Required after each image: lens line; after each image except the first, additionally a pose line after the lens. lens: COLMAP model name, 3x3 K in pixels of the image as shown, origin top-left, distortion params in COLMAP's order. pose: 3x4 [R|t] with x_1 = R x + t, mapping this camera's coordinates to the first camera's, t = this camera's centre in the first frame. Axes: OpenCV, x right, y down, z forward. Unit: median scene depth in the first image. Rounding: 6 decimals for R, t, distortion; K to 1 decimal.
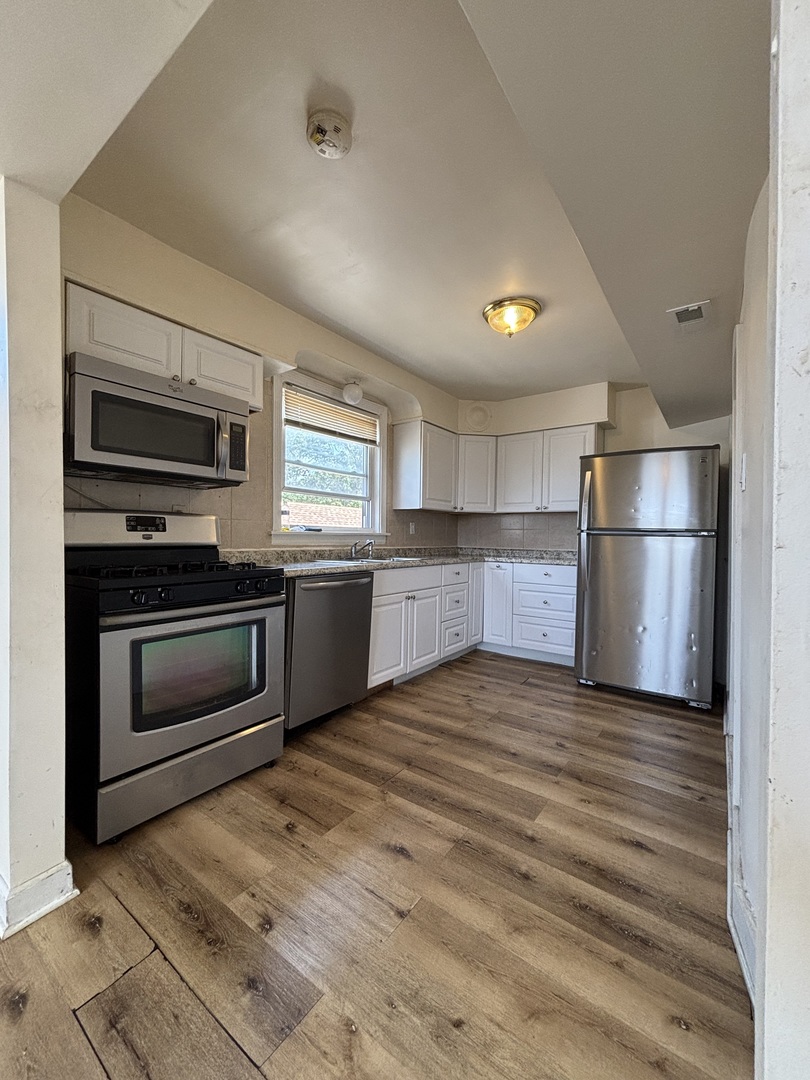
lens RADIAL K [[436.5, 0, 405.3], [0, 436.5, 539.9], [0, 0, 1]] dist [0.007775, 0.000759]
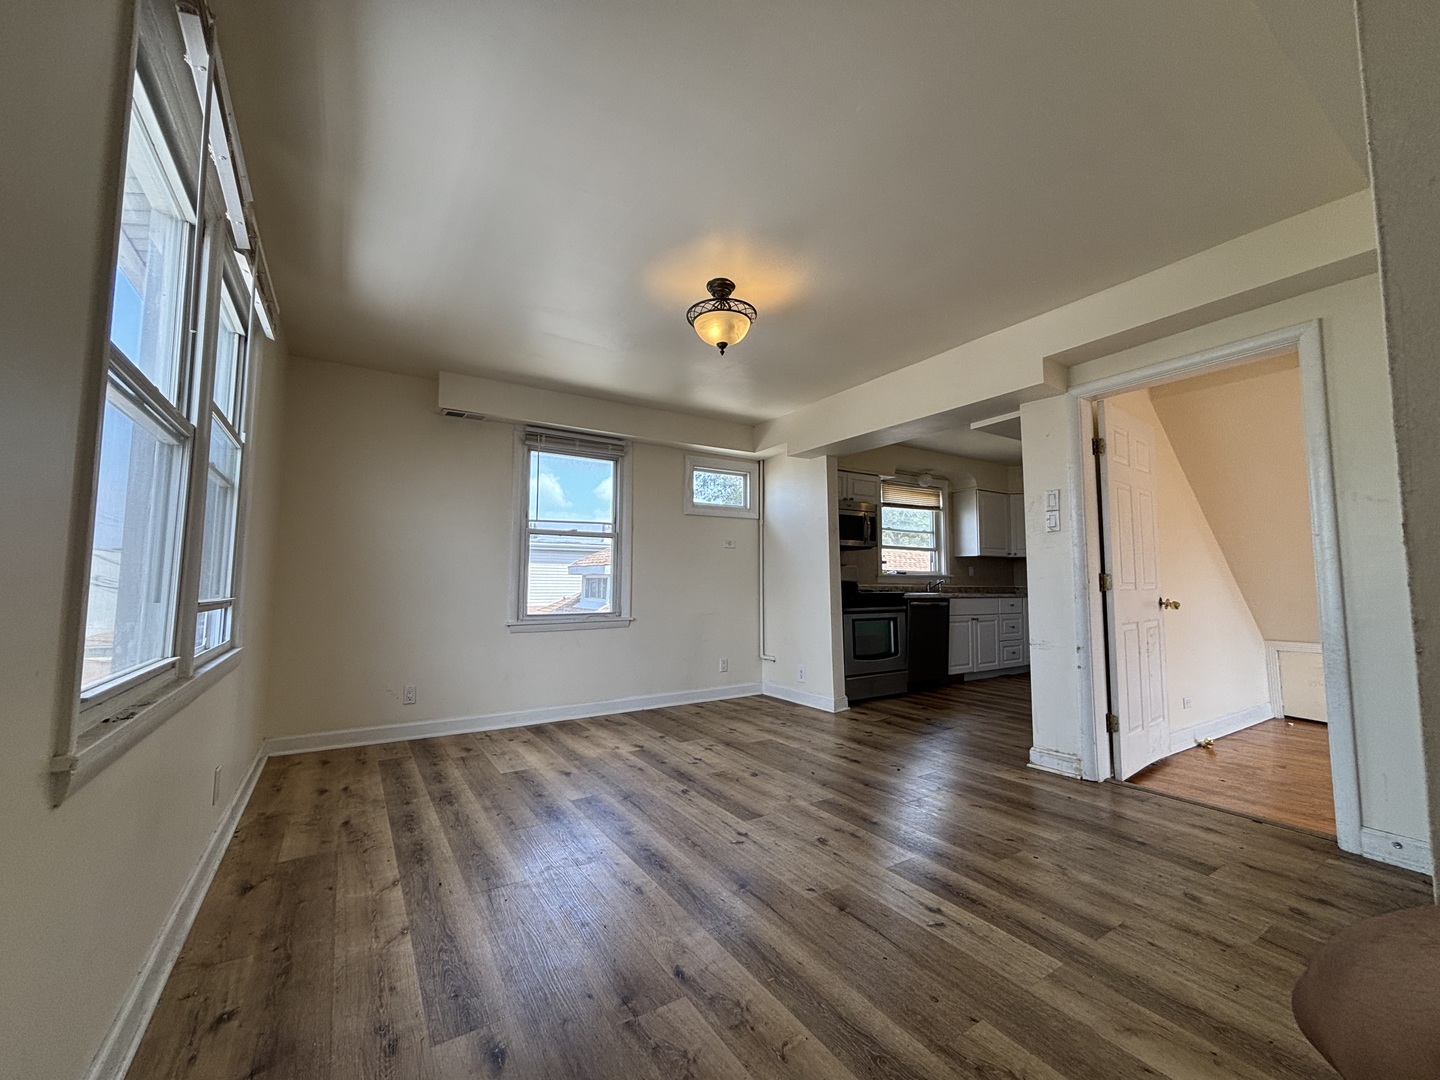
lens RADIAL K [[582.0, 0, 708.9], [0, 582.0, 537.6], [0, 0, 1]] dist [0.007775, 0.000759]
pose [[0.927024, -0.036797, -0.373192, -0.071765], [0.003759, 0.996036, -0.088872, 0.031013], [0.374983, 0.080984, 0.923488, -1.095220]]
